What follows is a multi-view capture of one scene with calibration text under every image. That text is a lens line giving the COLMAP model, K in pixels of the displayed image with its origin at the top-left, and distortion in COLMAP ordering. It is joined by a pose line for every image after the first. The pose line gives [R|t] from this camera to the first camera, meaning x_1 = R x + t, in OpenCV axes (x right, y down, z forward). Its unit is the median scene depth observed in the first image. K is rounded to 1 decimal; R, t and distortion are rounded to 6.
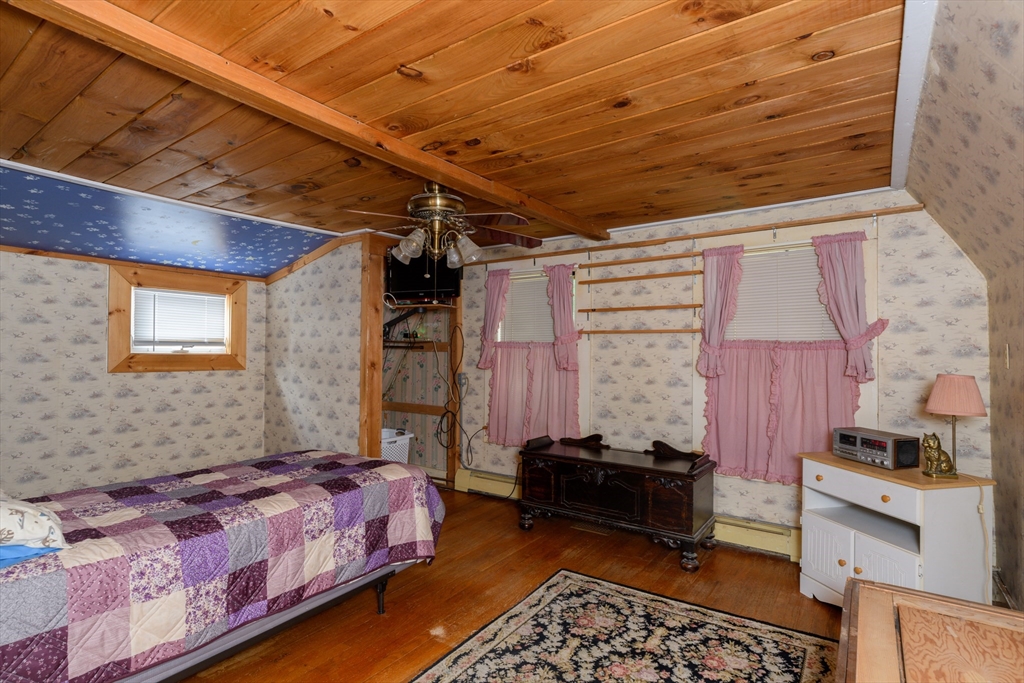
lens RADIAL K [[512.2, 0, 509.4], [0, 512.2, 346.7], [0, 0, 1]] dist [0.000421, 0.000136]
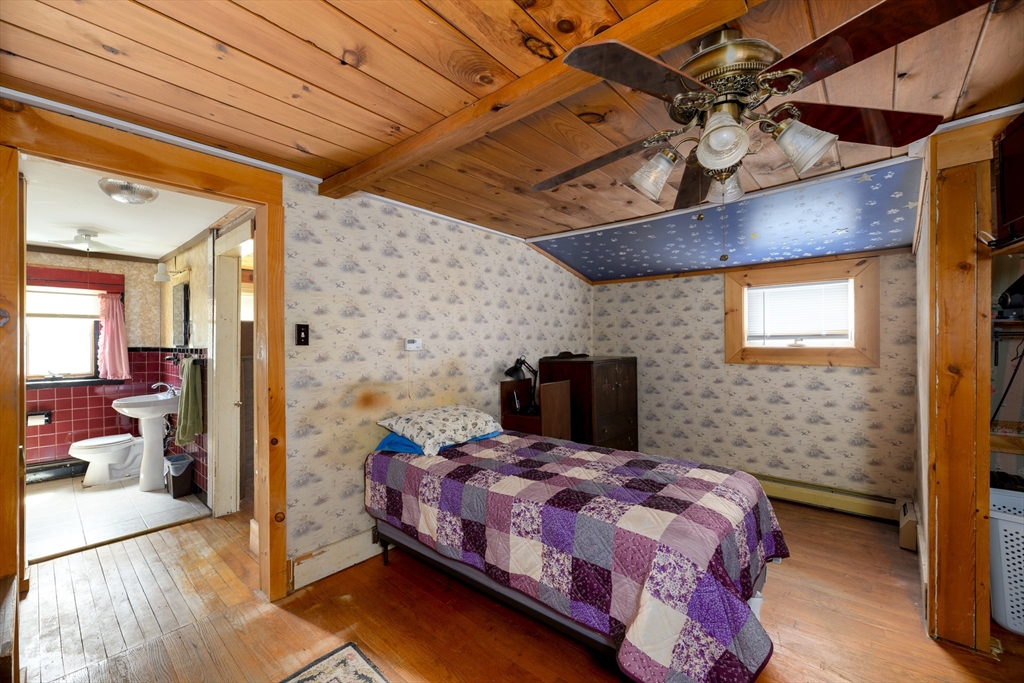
lens RADIAL K [[418.7, 0, 511.9], [0, 418.7, 344.6], [0, 0, 1]] dist [0.002217, -0.000033]
pose [[-0.109108, -0.003814, -0.994023, 0.244176], [0.017382, 0.999832, -0.005744, 0.003780], [0.993878, -0.017905, -0.109024, 0.605337]]
